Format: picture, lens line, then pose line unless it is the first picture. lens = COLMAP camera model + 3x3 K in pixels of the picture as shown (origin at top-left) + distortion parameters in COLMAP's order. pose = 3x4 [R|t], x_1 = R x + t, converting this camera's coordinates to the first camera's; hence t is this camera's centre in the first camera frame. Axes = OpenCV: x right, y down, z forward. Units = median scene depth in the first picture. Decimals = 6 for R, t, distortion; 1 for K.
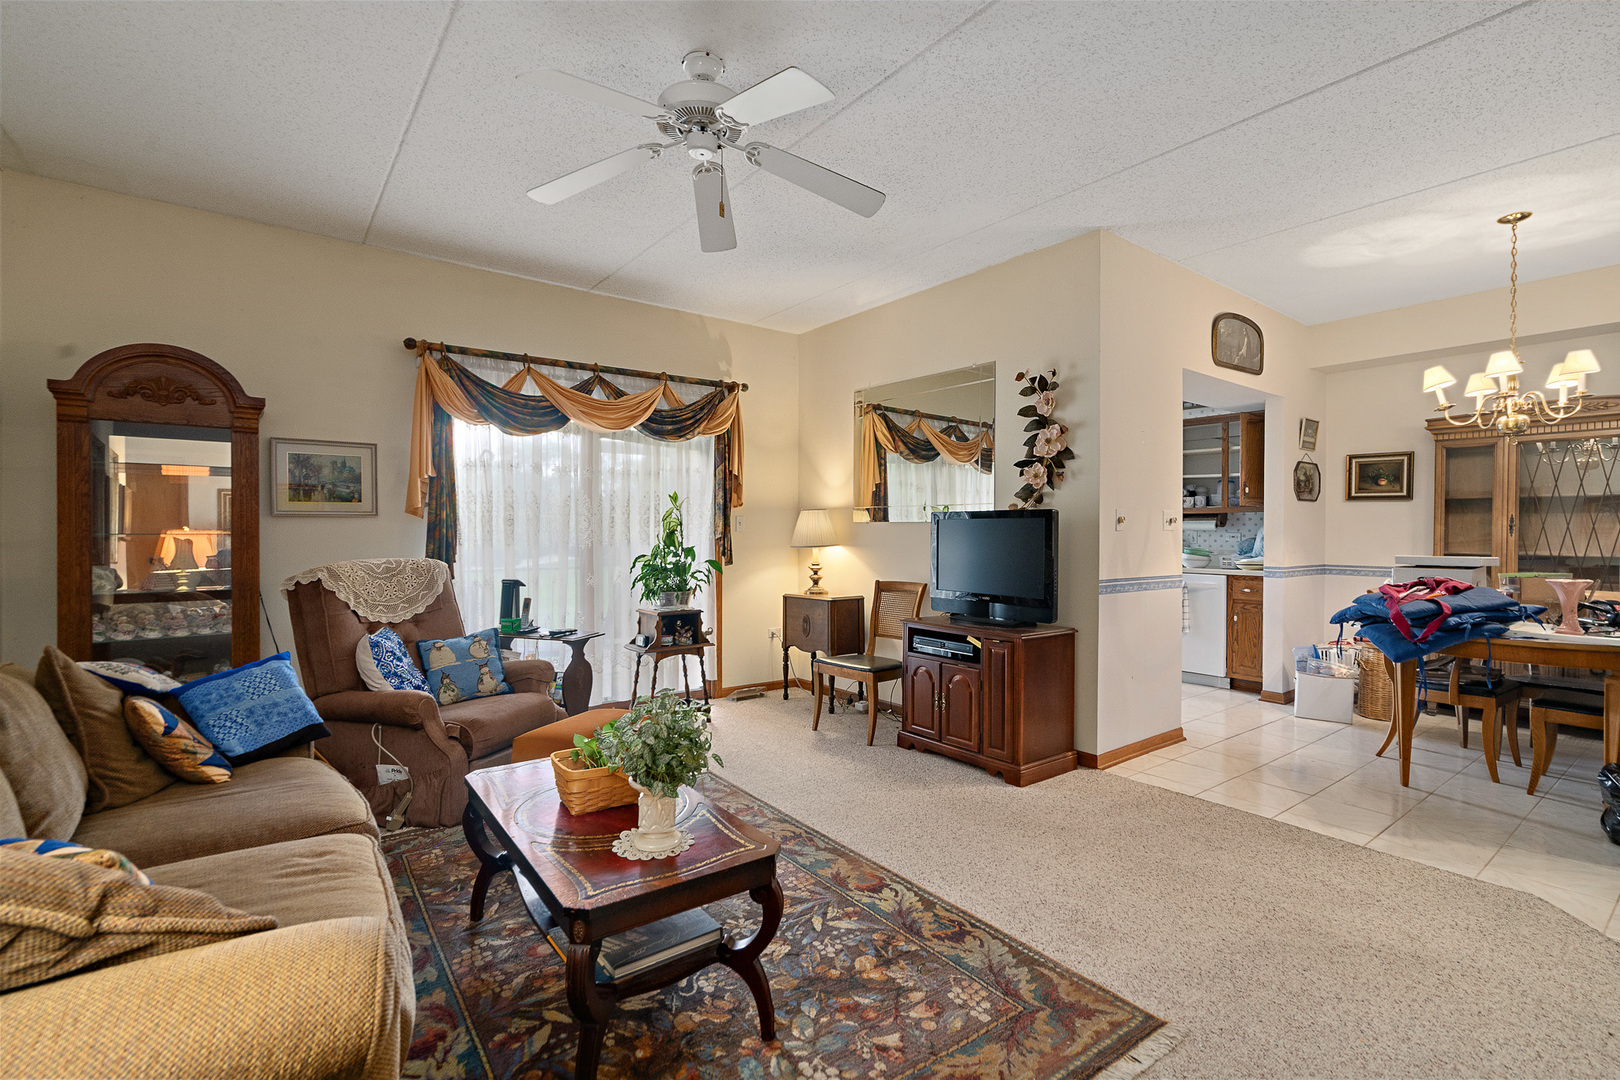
lens RADIAL K [[744.3, 0, 806.5], [0, 744.3, 544.2], [0, 0, 1]] dist [-0.003697, 0.001618]
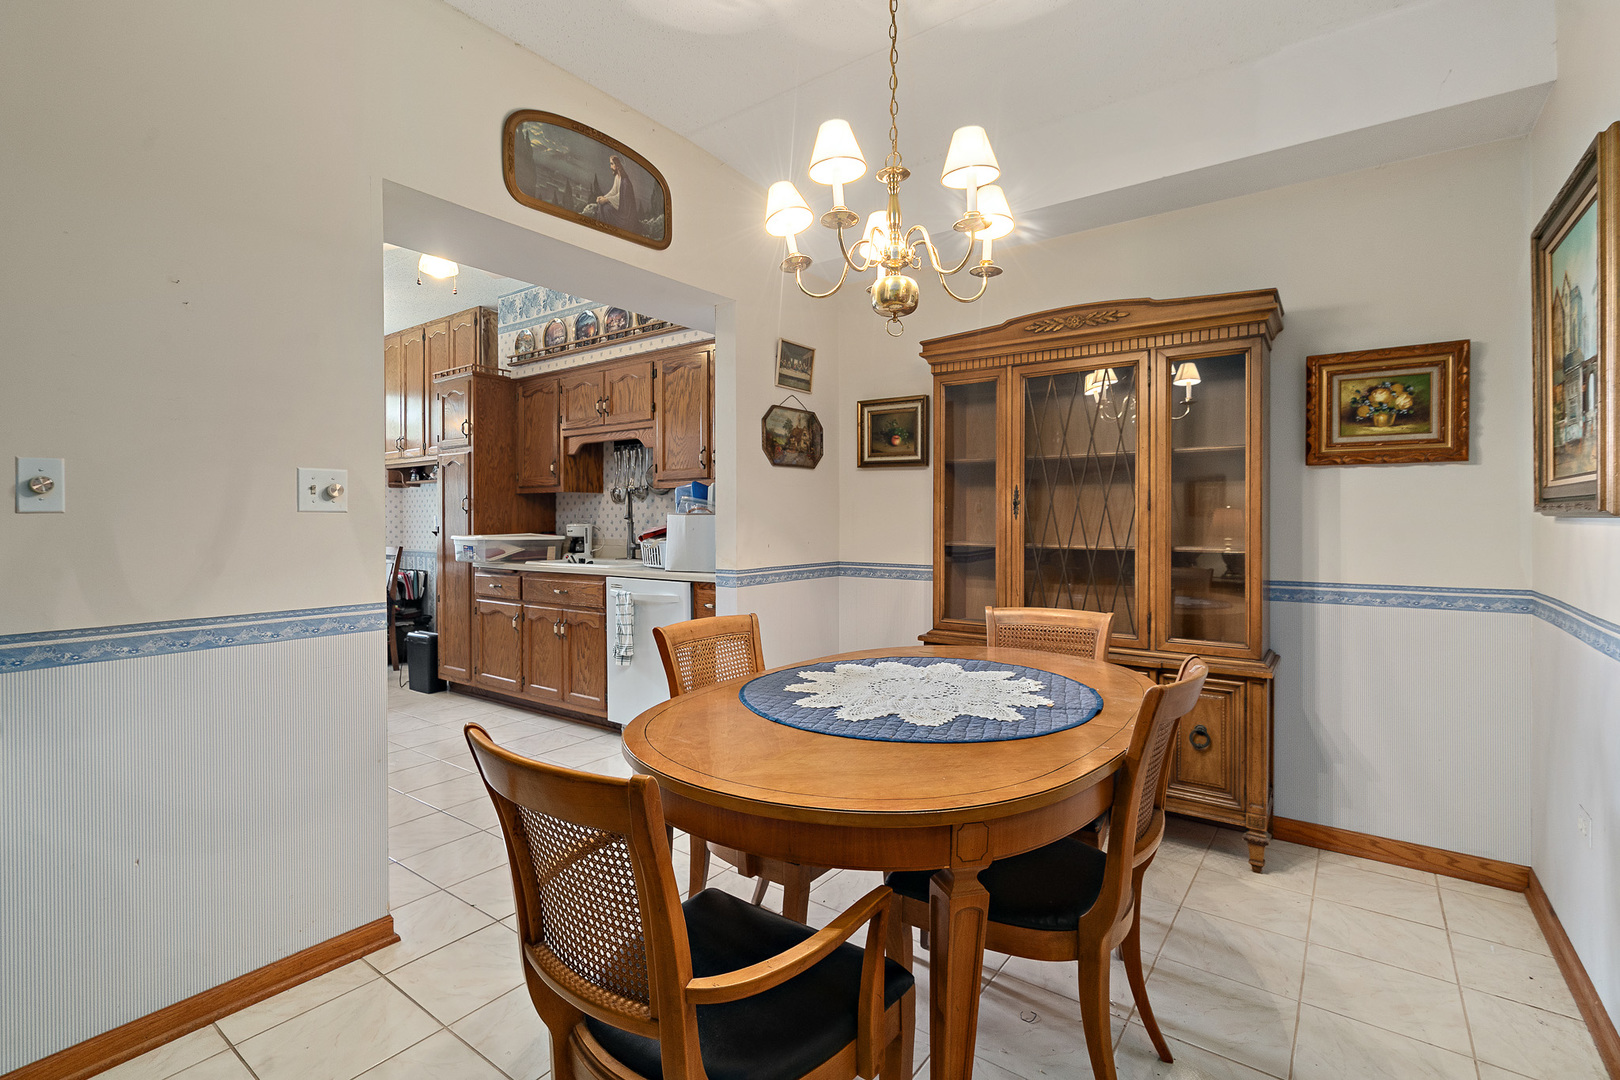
lens RADIAL K [[744.3, 0, 813.7], [0, 744.3, 525.7], [0, 0, 1]] dist [-0.003697, 0.001618]
pose [[0.962775, -0.004351, 0.270270, 0.623995], [0.003618, 0.999988, 0.003210, -0.009862], [-0.270281, -0.002113, 0.962779, 0.437356]]
